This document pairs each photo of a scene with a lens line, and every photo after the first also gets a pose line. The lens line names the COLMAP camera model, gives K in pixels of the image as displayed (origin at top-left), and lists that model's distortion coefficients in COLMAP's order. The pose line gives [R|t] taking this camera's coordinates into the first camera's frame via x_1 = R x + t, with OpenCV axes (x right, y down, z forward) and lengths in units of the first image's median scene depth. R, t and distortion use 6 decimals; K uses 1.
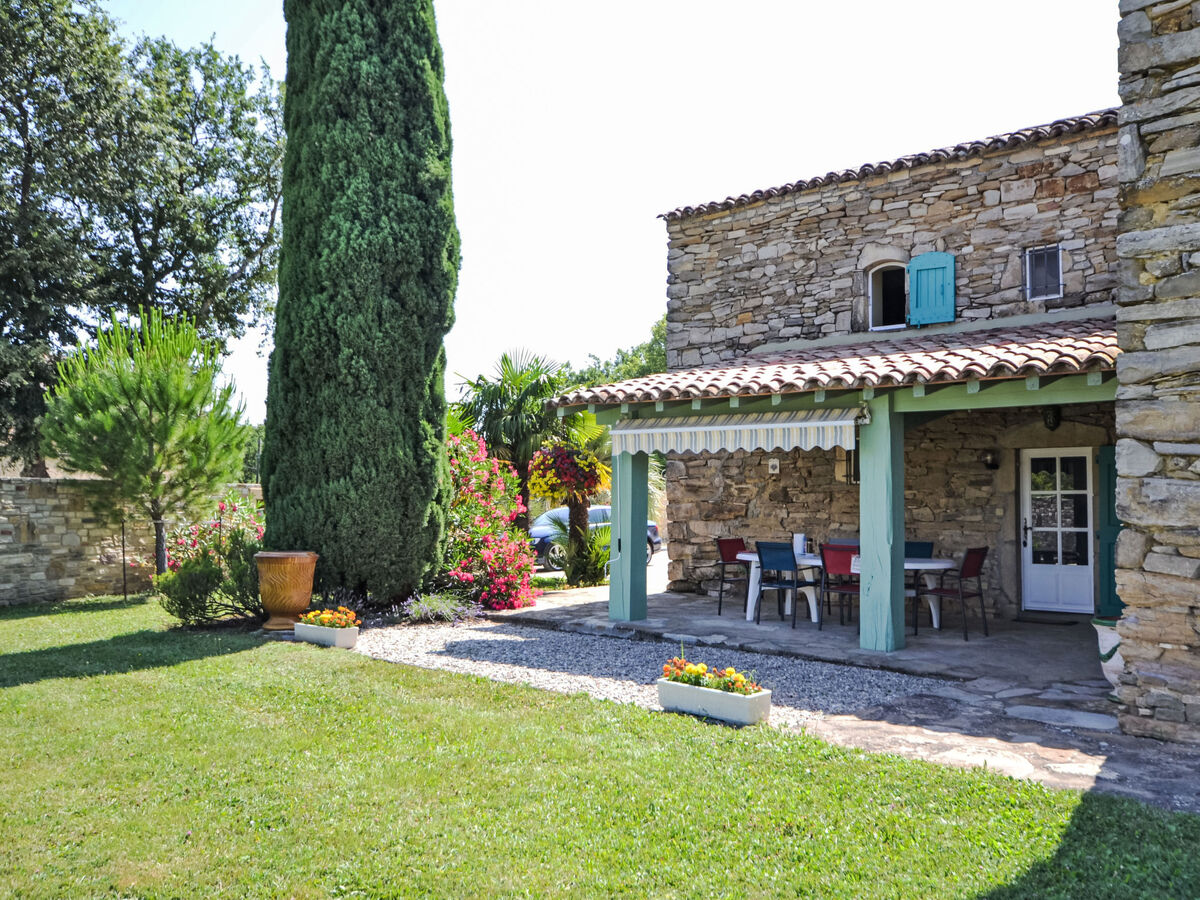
lens RADIAL K [[906.4, 0, 600.0], [0, 906.4, 450.0], [0, 0, 1]] dist [0.004751, 0.043038]
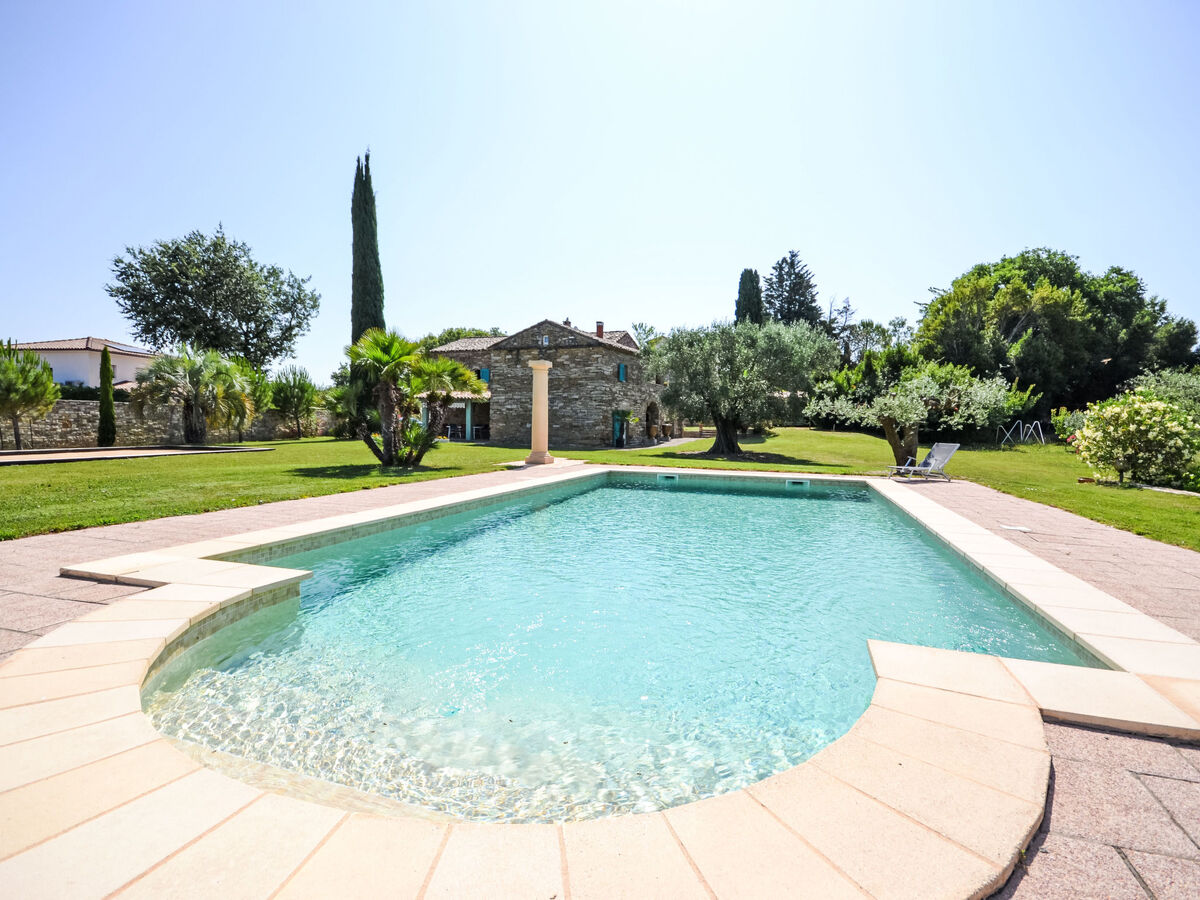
lens RADIAL K [[604.5, 0, 602.2], [0, 604.5, 455.2], [0, 0, 1]] dist [0.028095, -0.017964]
pose [[0.930042, -0.007559, 0.367375, -0.321611], [-0.032218, 0.994260, 0.102021, -0.119216], [-0.366037, -0.106720, 0.924461, -2.813992]]
